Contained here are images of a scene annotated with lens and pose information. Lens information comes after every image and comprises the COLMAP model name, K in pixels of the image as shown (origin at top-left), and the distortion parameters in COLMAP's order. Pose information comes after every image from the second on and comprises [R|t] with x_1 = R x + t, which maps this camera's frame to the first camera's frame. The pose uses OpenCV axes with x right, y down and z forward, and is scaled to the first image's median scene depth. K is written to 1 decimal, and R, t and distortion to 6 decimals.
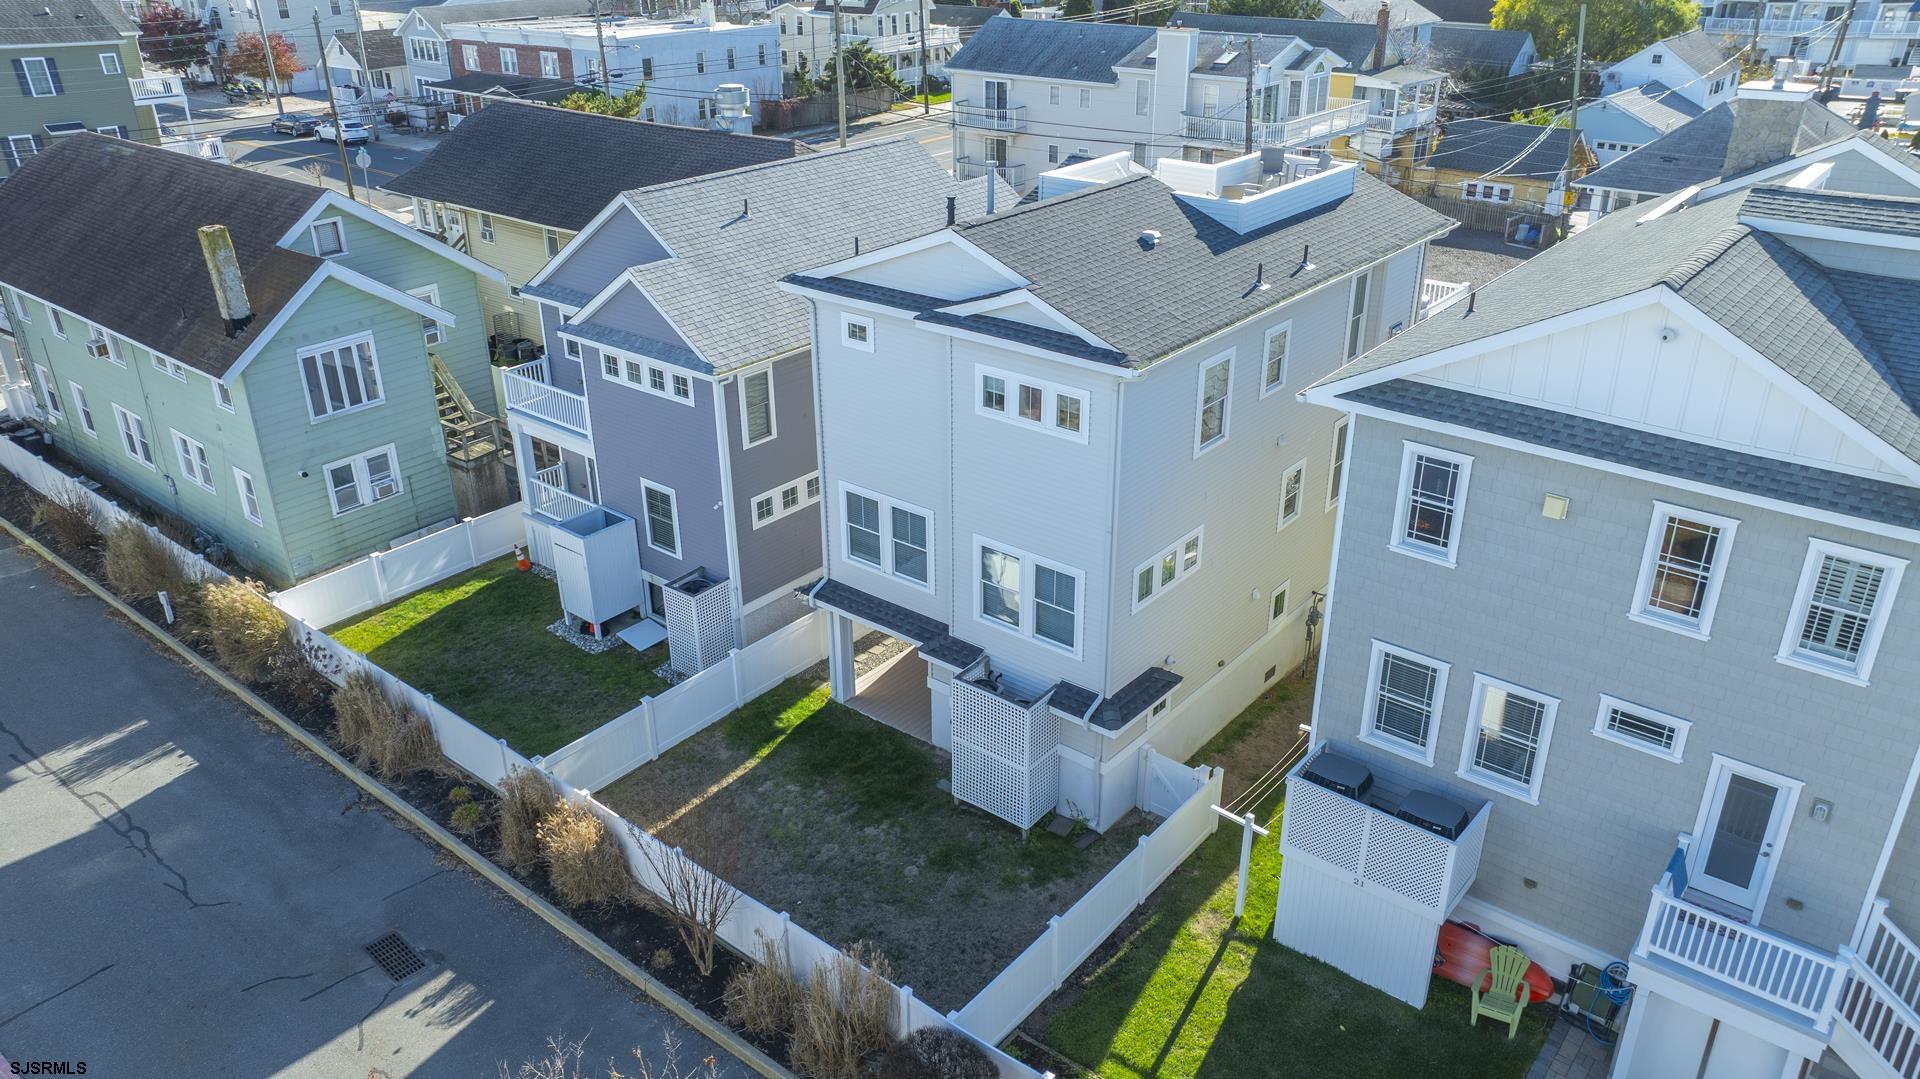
lens RADIAL K [[1360.5, 0, 960.0], [0, 1360.5, 539.5], [0, 0, 1]] dist [-0.037414, 0.000581]
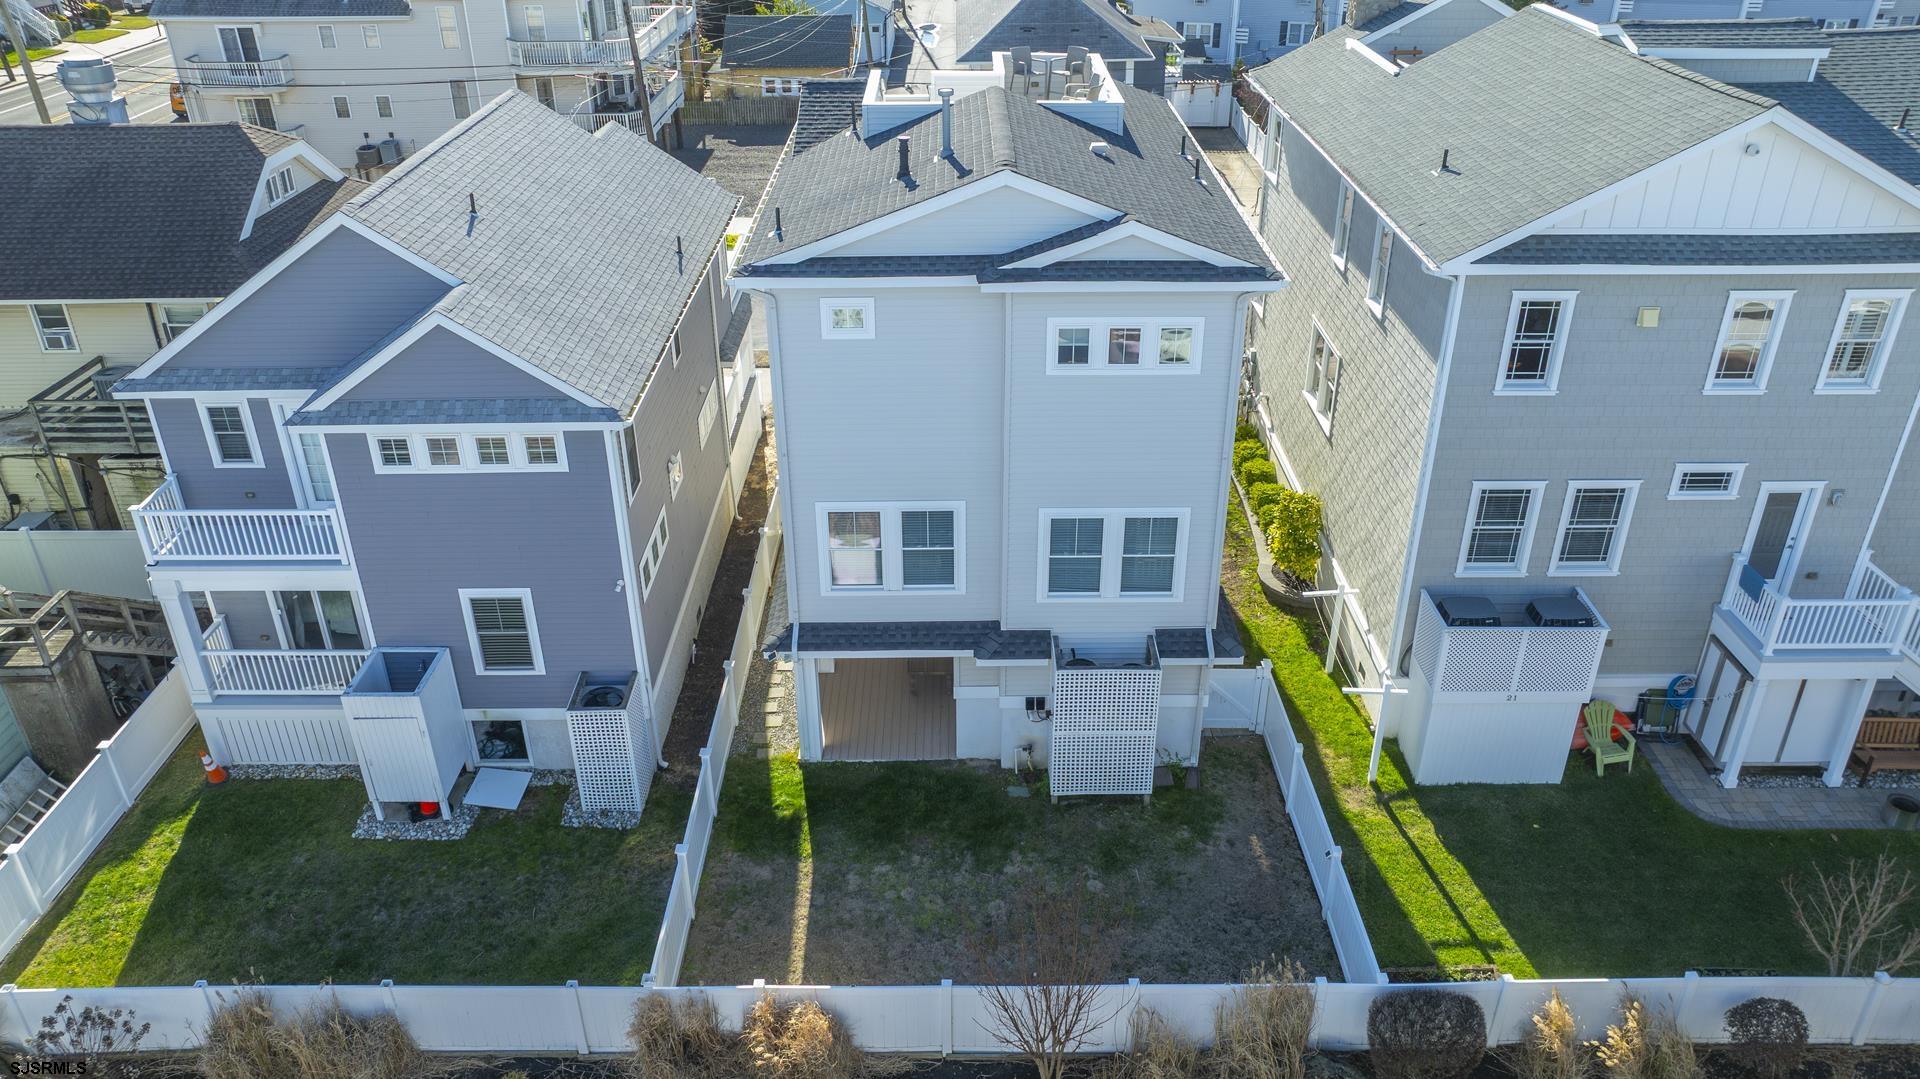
lens RADIAL K [[1372.7, 0, 960.0], [0, 1372.7, 539.5], [0, 0, 1]] dist [-0.021041, -0.000344]
pose [[0.770135, -0.305753, 0.559827, -0.541390], [0.274590, 0.951065, 0.141685, -0.127404], [-0.575753, 0.044607, 0.816406, 0.296788]]
